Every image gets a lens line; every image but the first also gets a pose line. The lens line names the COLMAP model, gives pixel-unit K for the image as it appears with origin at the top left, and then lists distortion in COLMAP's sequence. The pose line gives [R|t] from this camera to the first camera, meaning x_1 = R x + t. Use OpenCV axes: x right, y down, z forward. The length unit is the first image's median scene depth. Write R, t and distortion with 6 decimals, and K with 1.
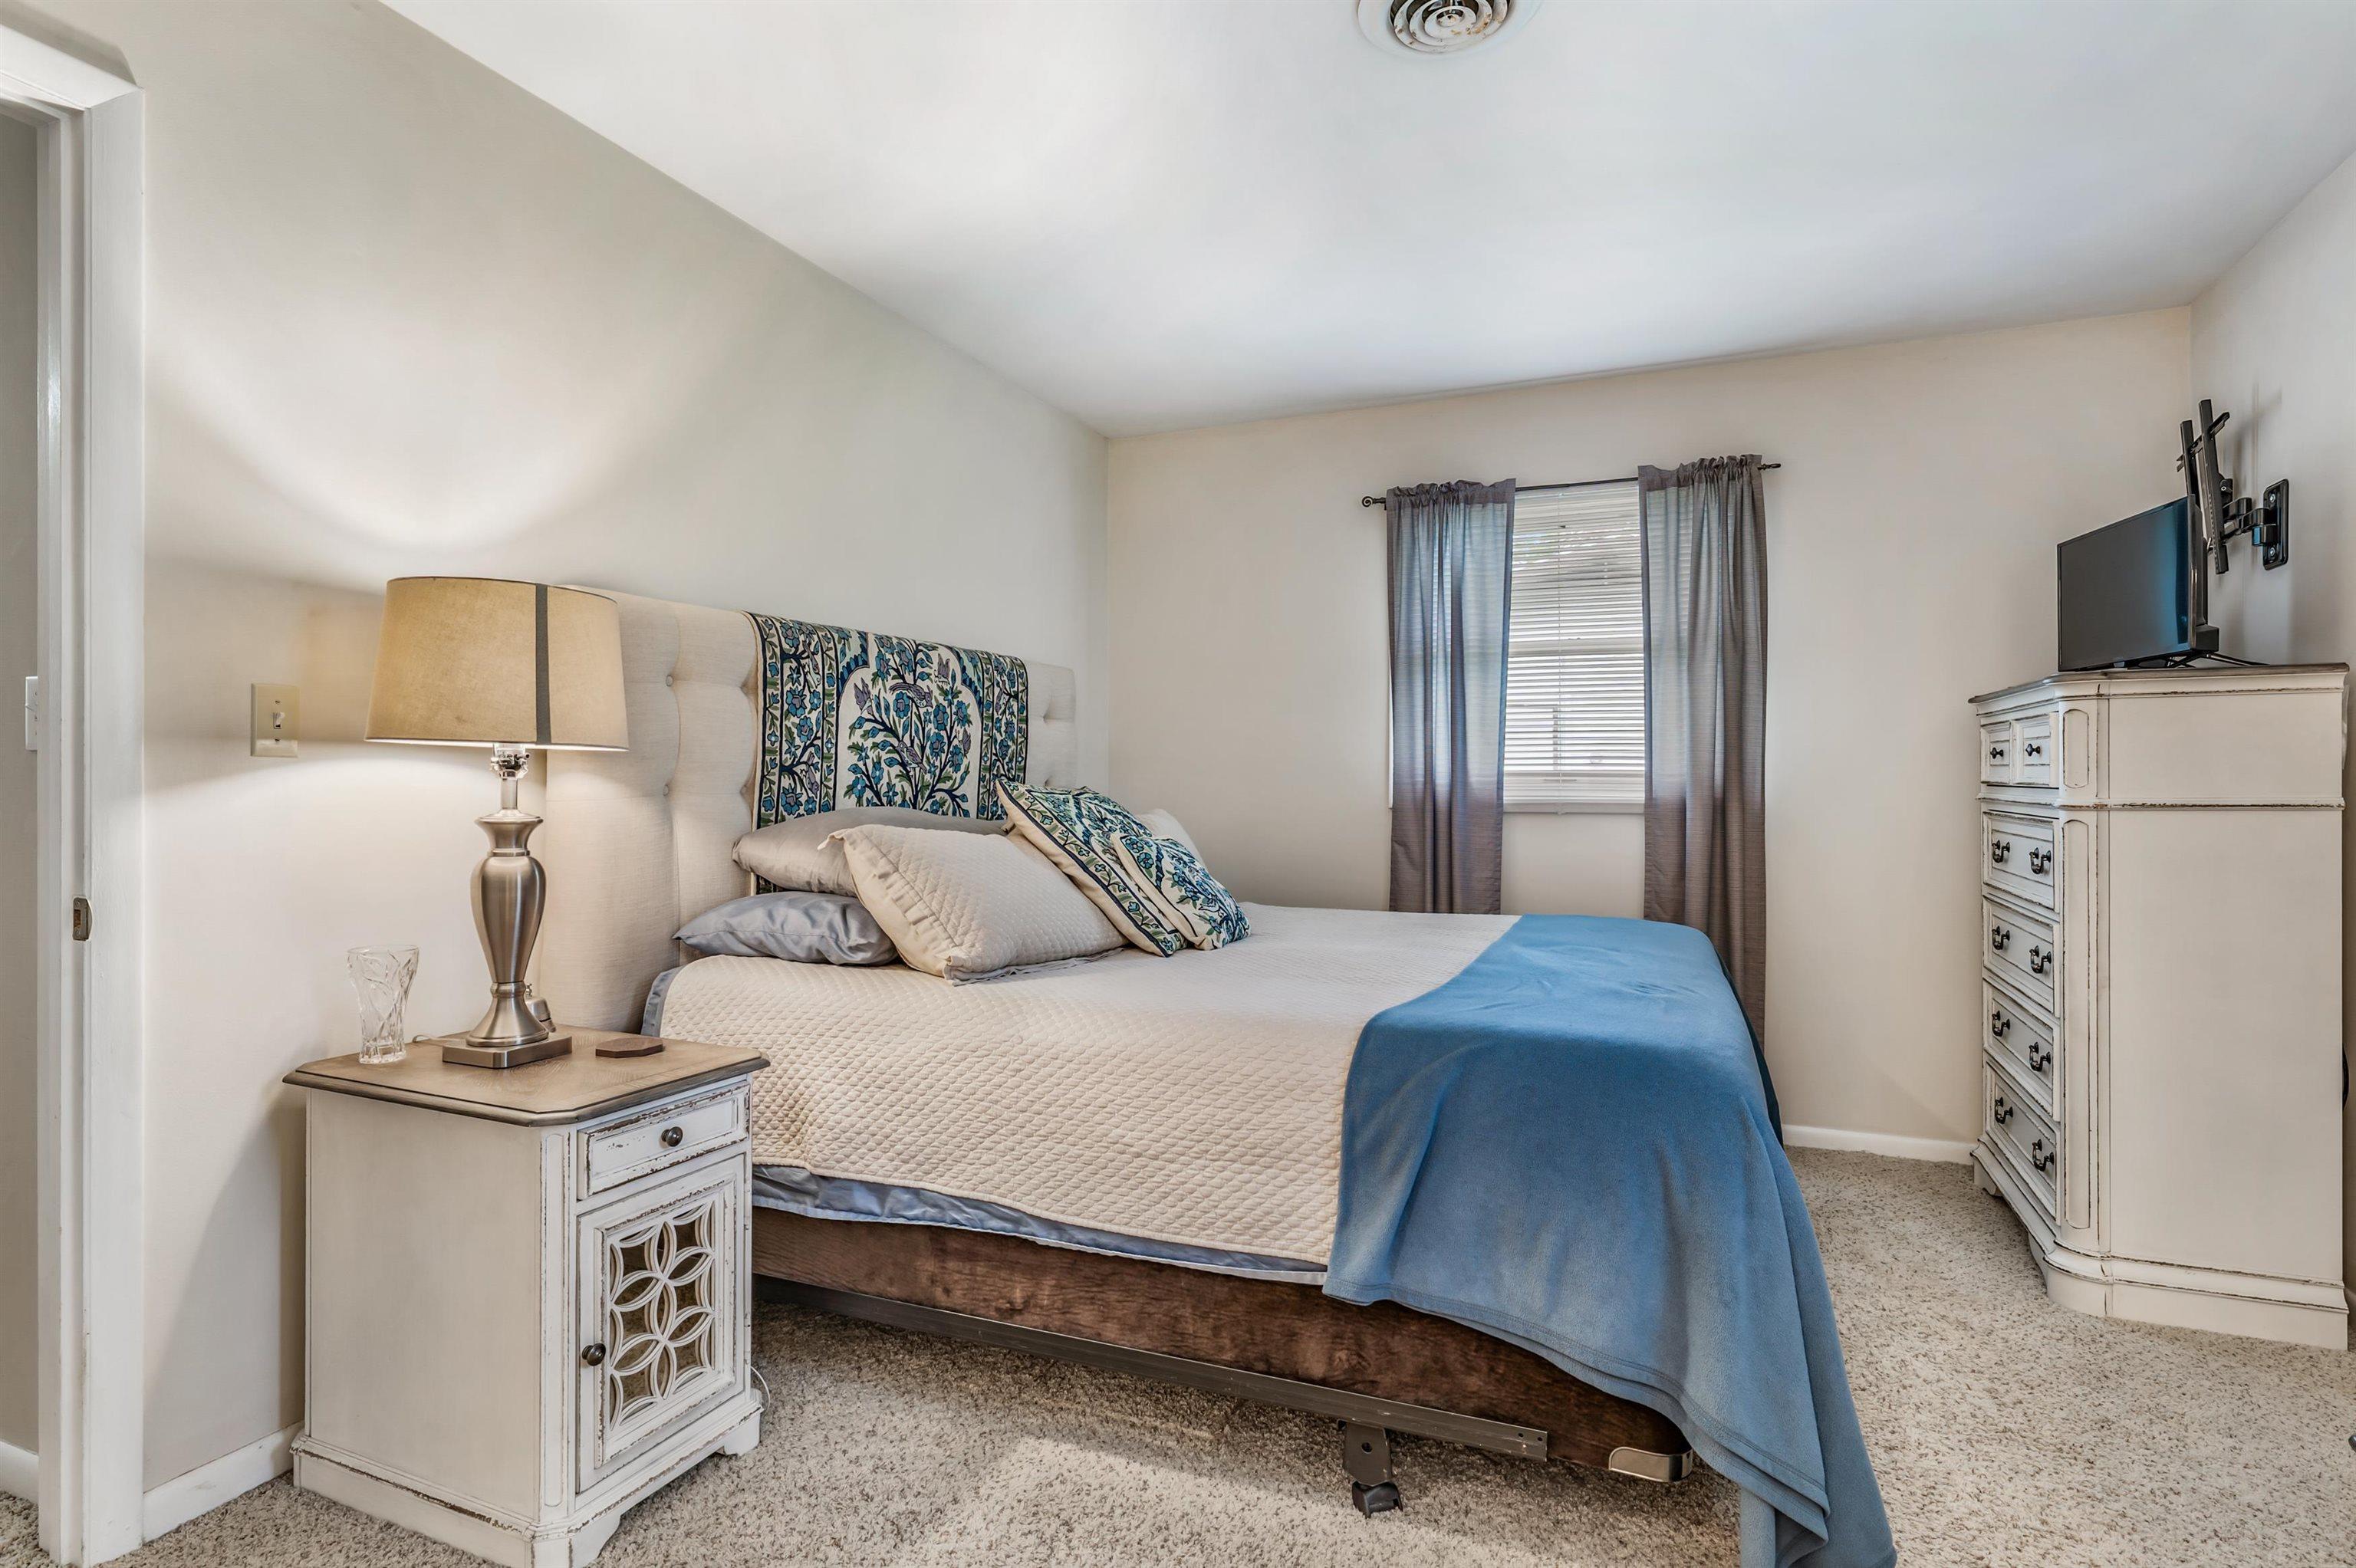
lens RADIAL K [[1221.3, 0, 1188.4], [0, 1221.3, 777.5], [0, 0, 1]] dist [0.002063, -0.000246]
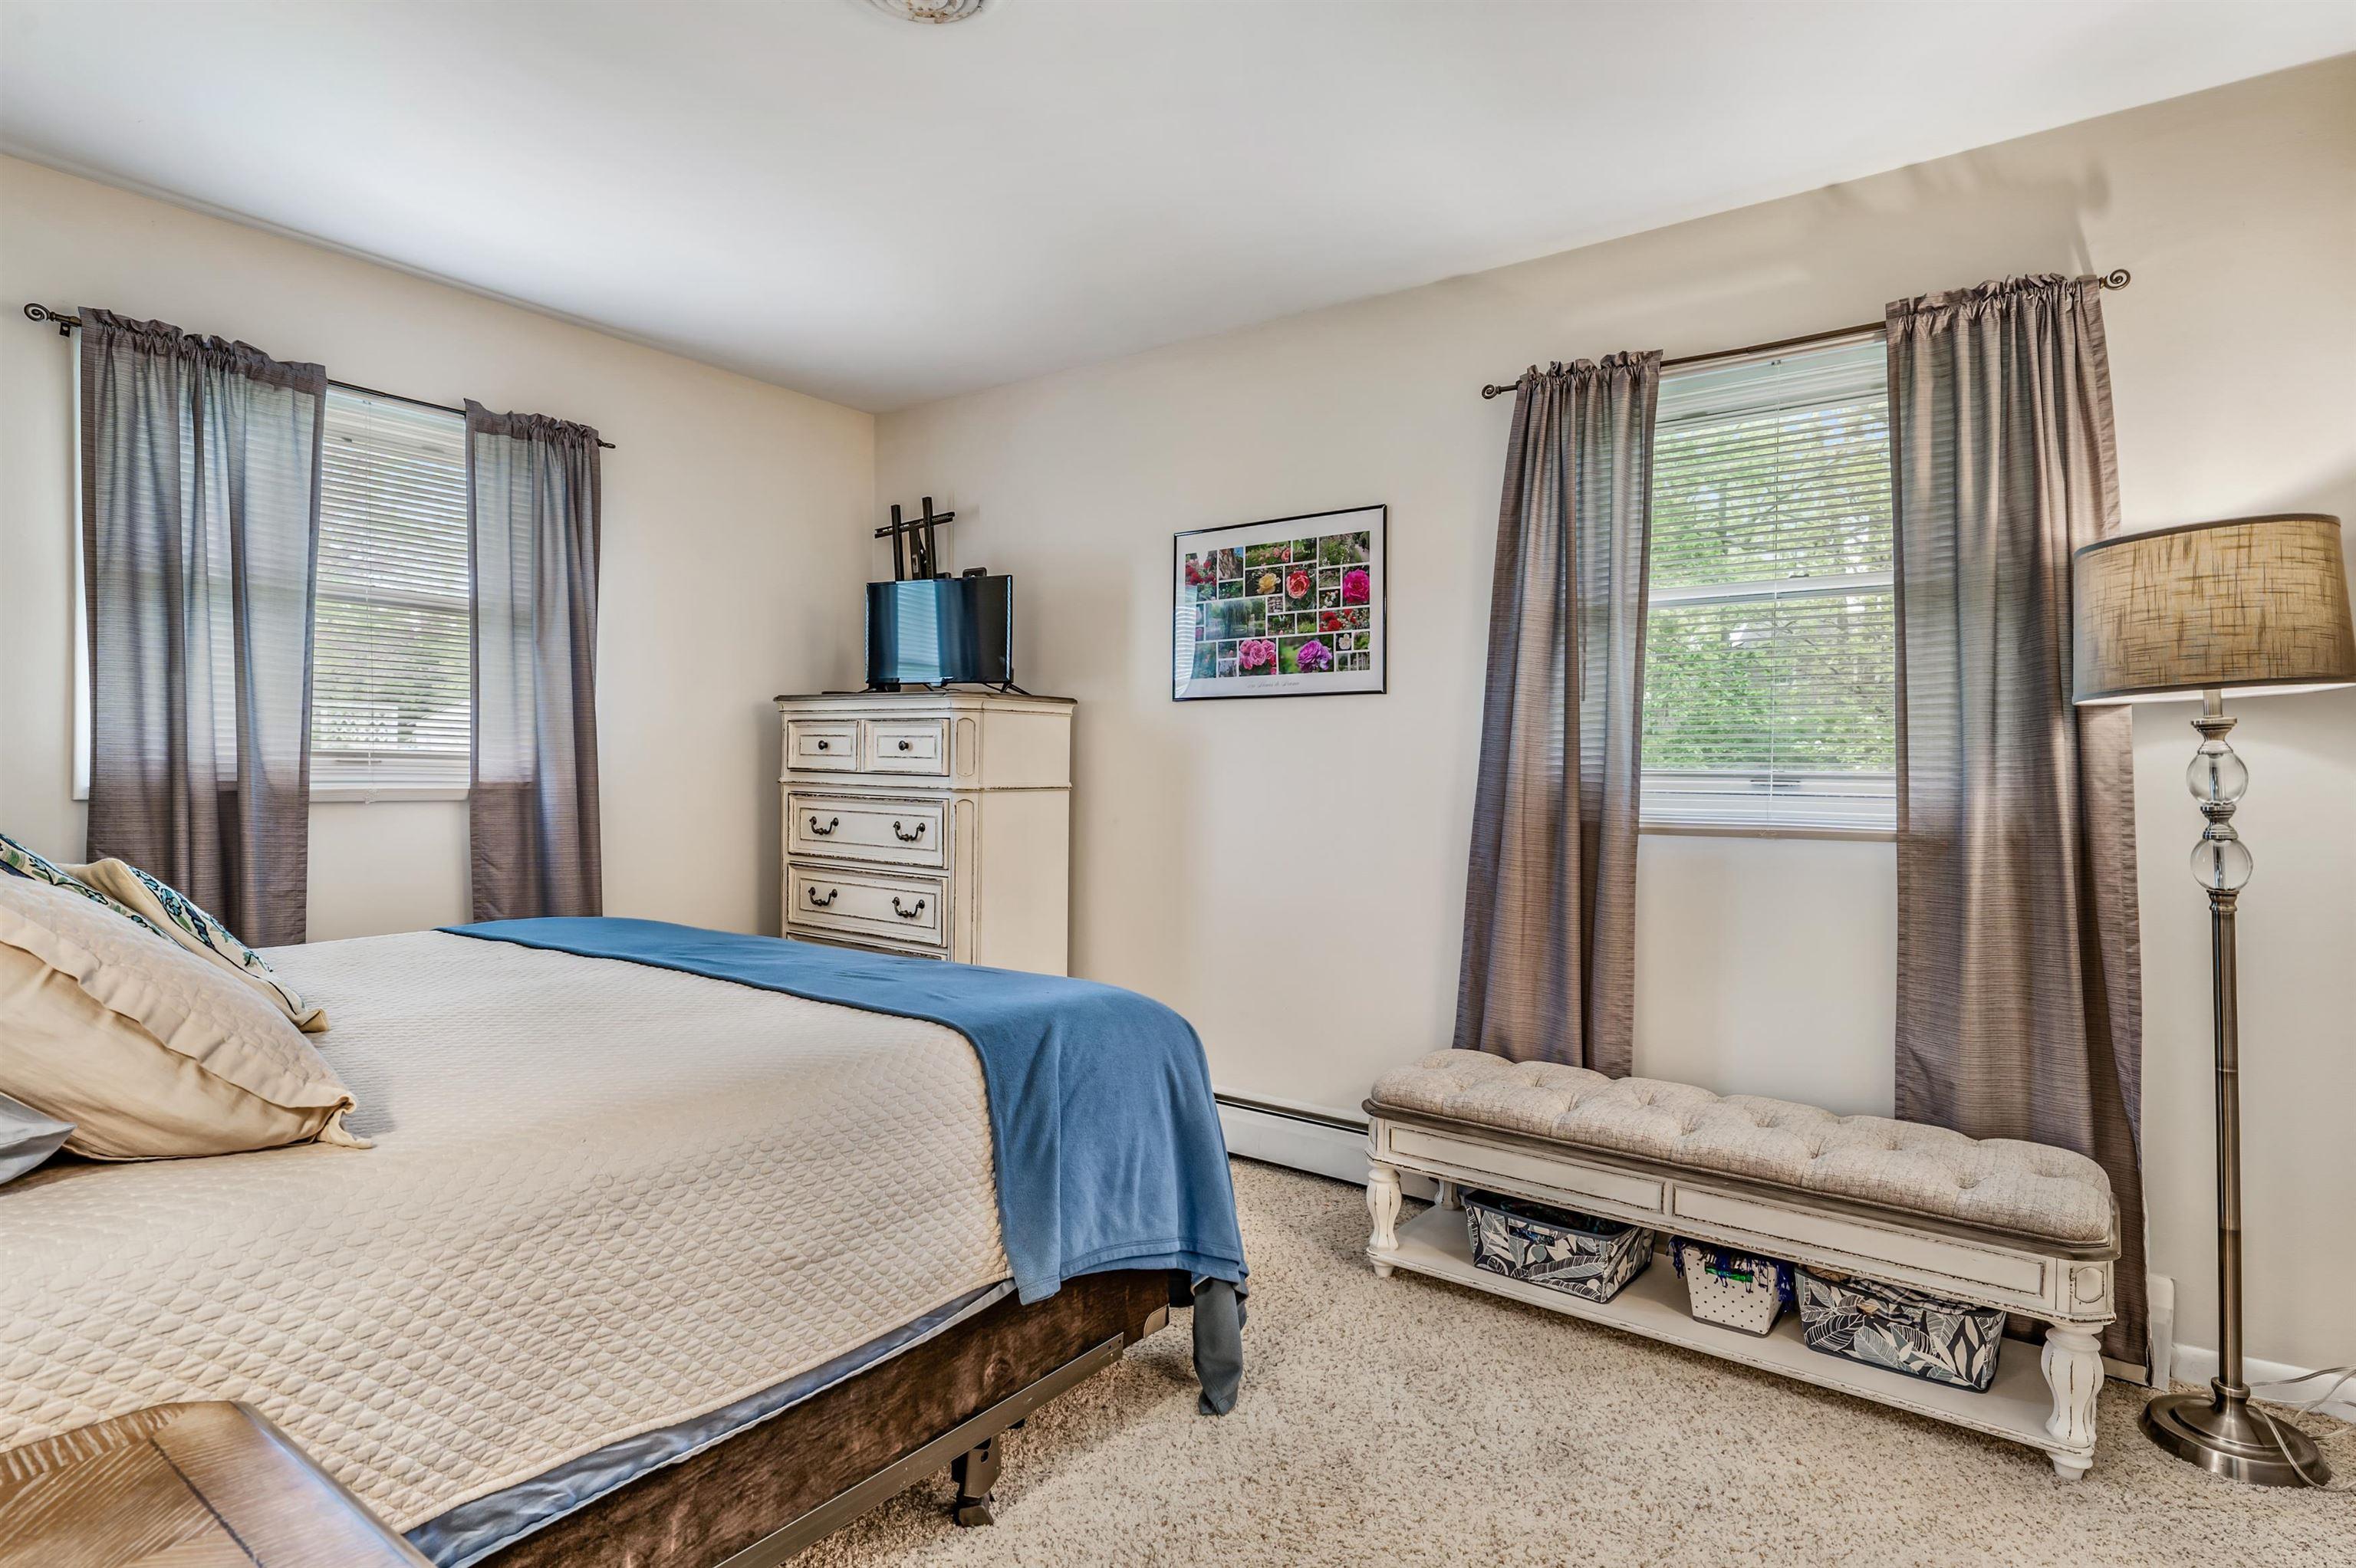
lens RADIAL K [[1221.3, 0, 1196.3], [0, 1221.3, 788.6], [0, 0, 1]] dist [0.002063, -0.000246]
pose [[0.231446, -0.010230, 0.972794, -0.458502], [-0.018305, 0.999722, 0.014868, -0.002267], [-0.972676, -0.021248, 0.231194, 0.374901]]
